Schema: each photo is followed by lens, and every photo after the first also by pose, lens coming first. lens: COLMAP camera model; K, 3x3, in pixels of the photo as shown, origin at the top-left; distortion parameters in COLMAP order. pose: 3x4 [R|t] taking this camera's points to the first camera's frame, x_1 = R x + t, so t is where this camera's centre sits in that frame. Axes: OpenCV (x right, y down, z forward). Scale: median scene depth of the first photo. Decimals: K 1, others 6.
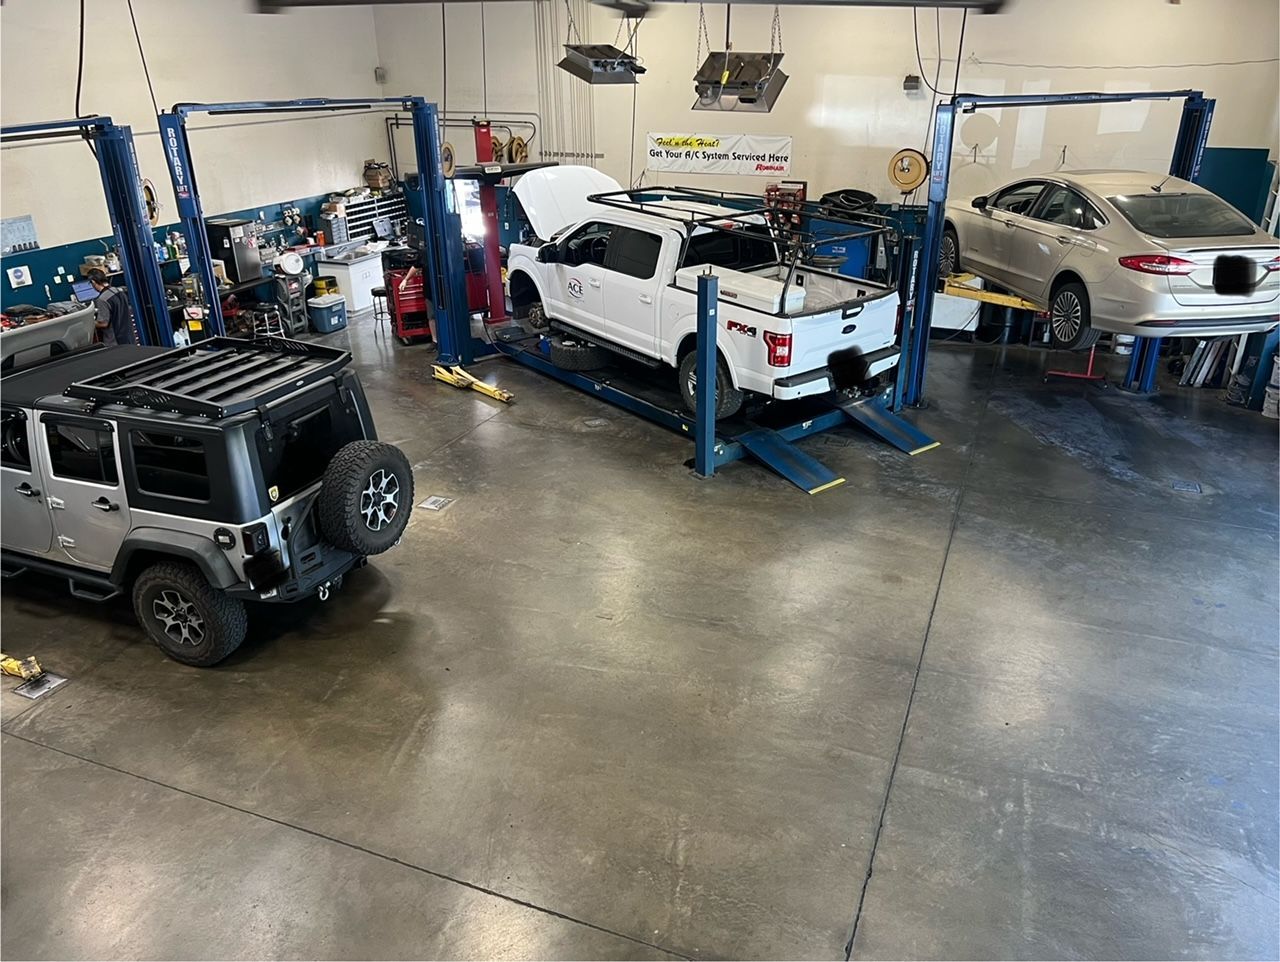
lens RADIAL K [[970.1, 0, 640.0], [0, 970.1, 481.0], [0, 0, 1]] dist [0.083429, -0.078952]
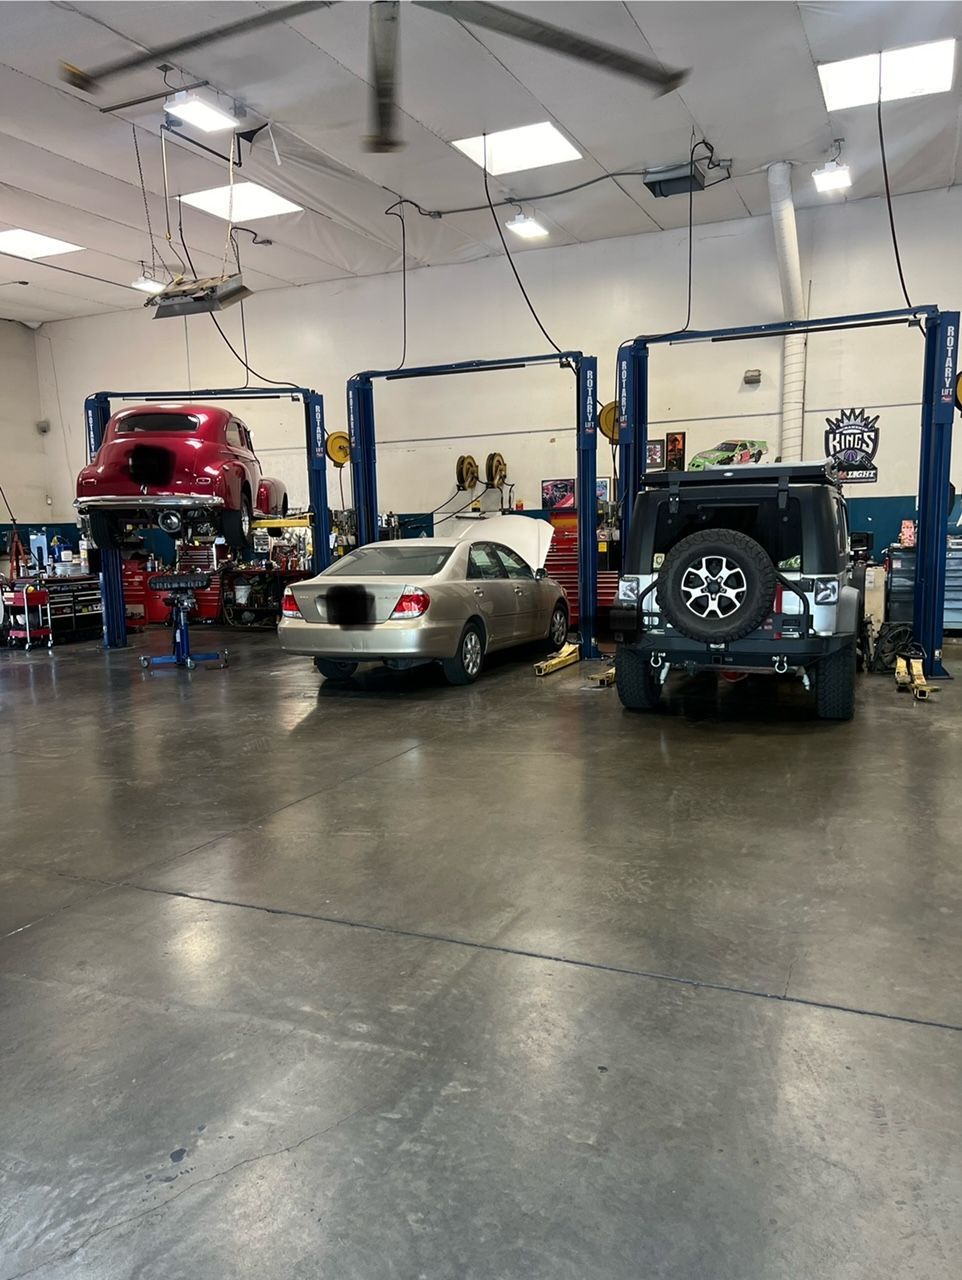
lens RADIAL K [[961.1, 0, 485.3], [0, 961.1, 660.3], [0, 0, 1]] dist [0.067877, -0.102656]
pose [[-0.036449, 0.139485, -0.989553, 0.497493], [-0.385615, 0.911559, 0.142694, 0.024806], [0.921939, 0.386788, 0.020562, 0.551467]]
